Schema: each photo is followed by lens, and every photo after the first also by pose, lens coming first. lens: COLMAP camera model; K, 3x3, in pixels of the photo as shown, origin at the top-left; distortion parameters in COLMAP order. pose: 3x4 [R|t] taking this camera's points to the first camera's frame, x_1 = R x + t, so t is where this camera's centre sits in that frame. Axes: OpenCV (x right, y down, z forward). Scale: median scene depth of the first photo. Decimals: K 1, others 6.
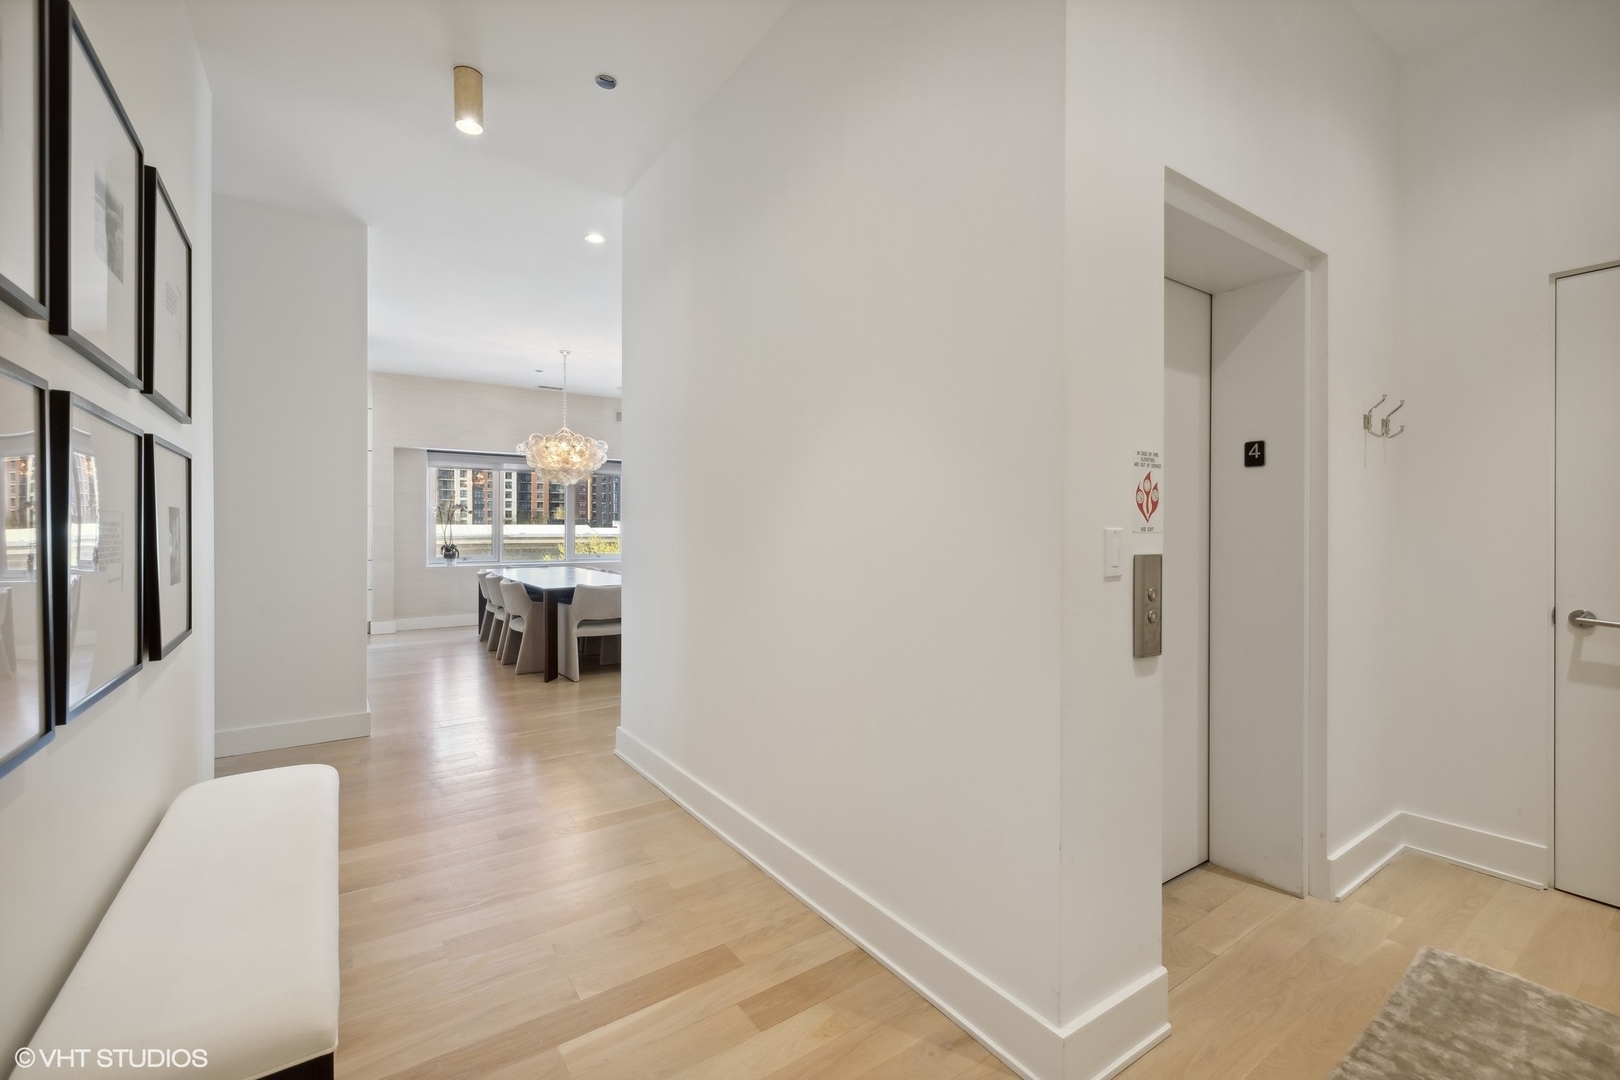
lens RADIAL K [[686.9, 0, 810.0], [0, 686.9, 540.0], [0, 0, 1]] dist [0.000457, -0.000006]
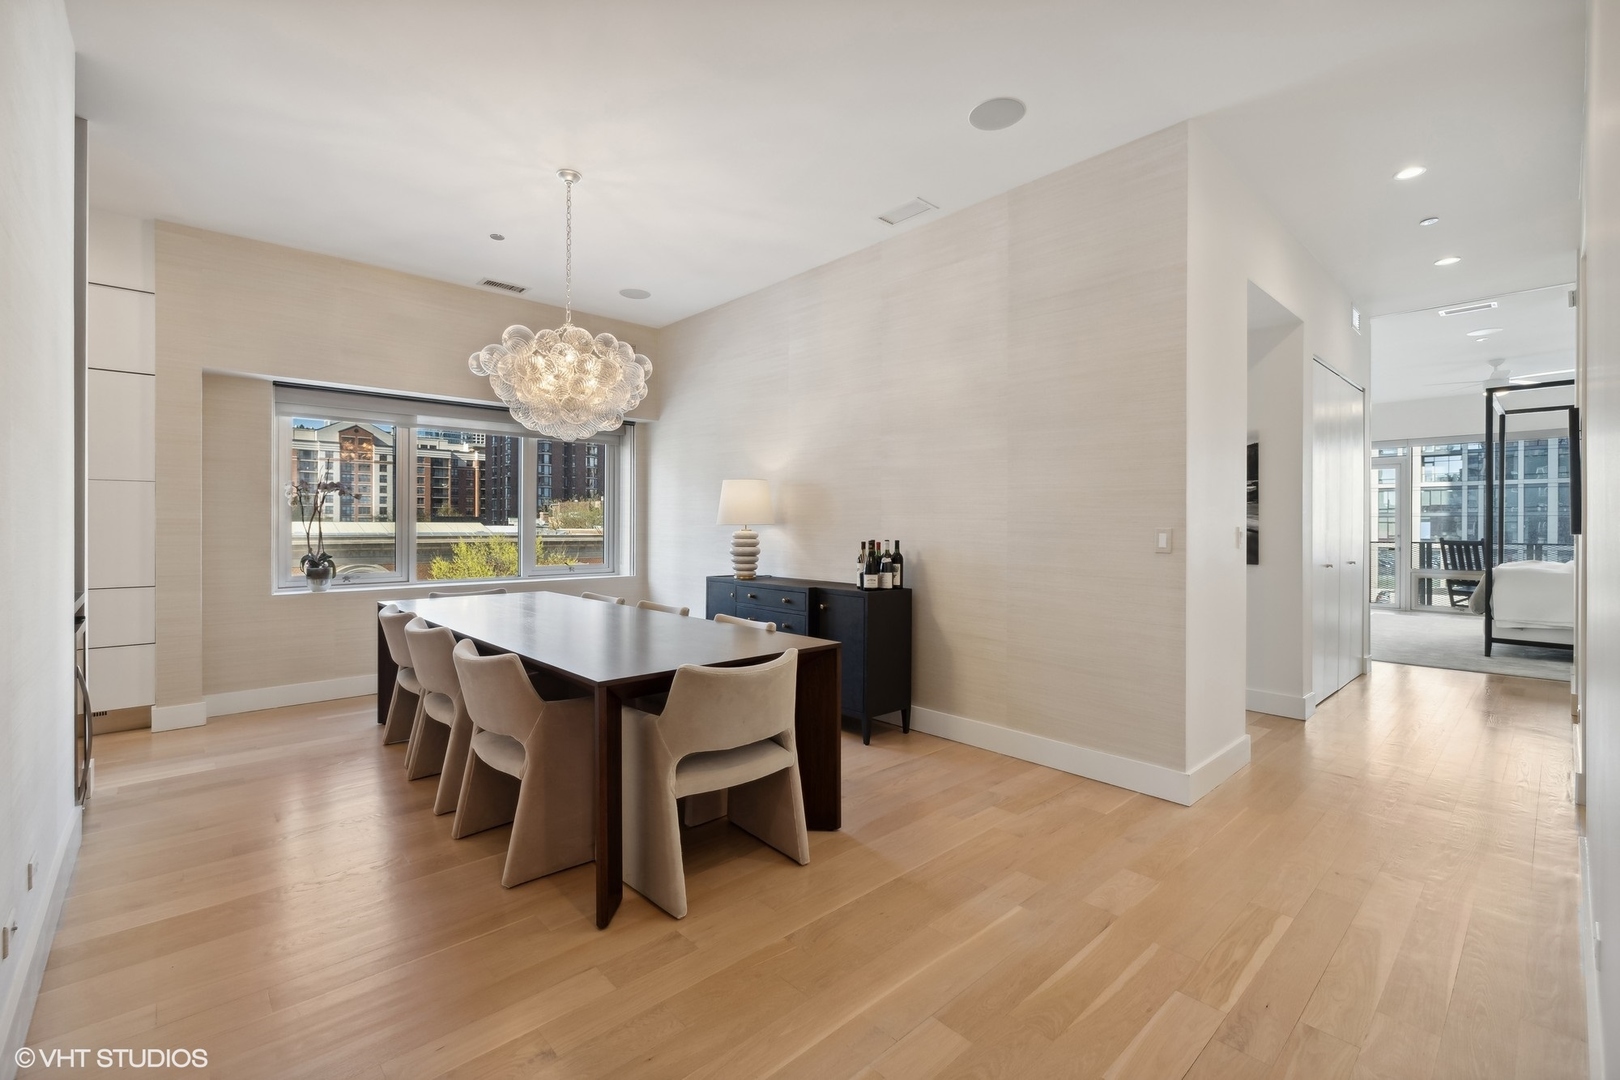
lens RADIAL K [[693.3, 0, 811.8], [0, 693.3, 529.8], [0, 0, 1]] dist [0.000524, -0.000010]
pose [[0.990006, -0.002523, 0.141000, -0.136197], [0.004098, 0.999932, -0.010880, -0.003377], [-0.140963, 0.011349, 0.989950, 0.254049]]
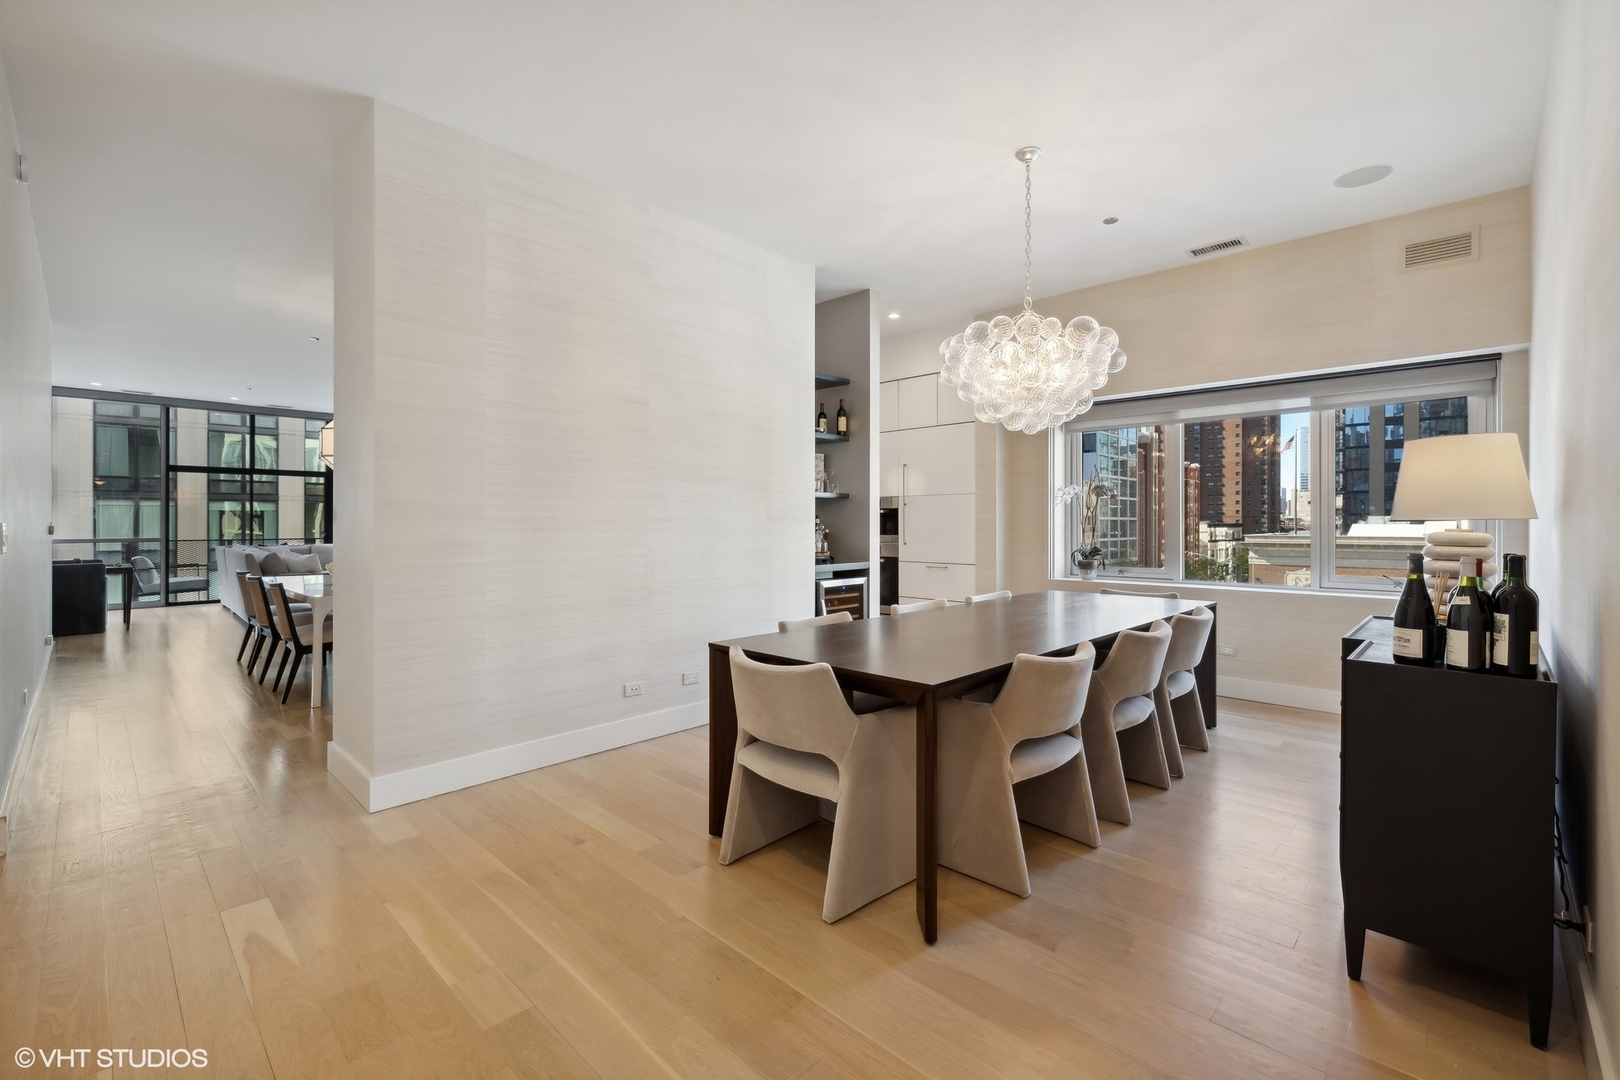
lens RADIAL K [[693.3, 0, 811.8], [0, 693.3, 529.8], [0, 0, 1]] dist [0.000524, -0.000010]
pose [[0.198920, 0.004751, -0.980004, 0.045721], [-0.013495, 0.999907, 0.002108, -0.005322], [0.979923, 0.012806, 0.198965, 0.406730]]
